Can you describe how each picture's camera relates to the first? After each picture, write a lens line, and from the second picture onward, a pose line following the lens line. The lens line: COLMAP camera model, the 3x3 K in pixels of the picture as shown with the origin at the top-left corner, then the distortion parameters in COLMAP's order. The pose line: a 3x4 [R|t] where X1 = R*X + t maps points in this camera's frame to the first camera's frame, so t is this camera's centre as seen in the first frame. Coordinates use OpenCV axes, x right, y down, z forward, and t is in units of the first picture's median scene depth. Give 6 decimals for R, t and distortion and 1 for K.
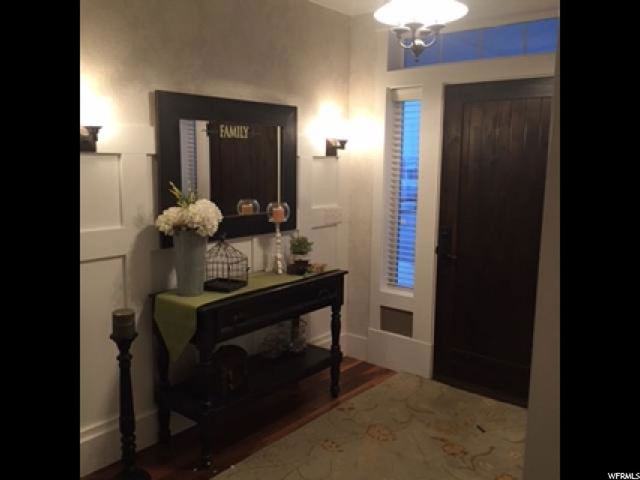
lens RADIAL K [[536.1, 0, 320.0], [0, 536.1, 240.0], [0, 0, 1]] dist [0.012663, 0.003531]
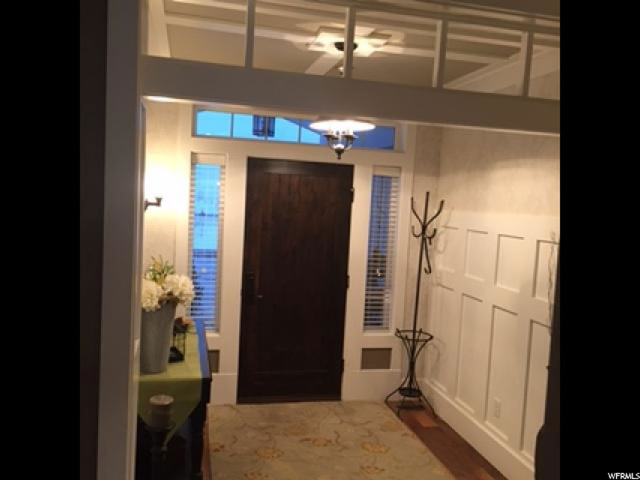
lens RADIAL K [[536.1, 0, 320.0], [0, 536.1, 240.0], [0, 0, 1]] dist [0.012663, 0.003531]
pose [[0.611709, -0.046837, 0.789695, -0.655393], [0.080826, 0.996722, -0.003494, -0.084848], [-0.786943, 0.065965, 0.613490, 0.139716]]
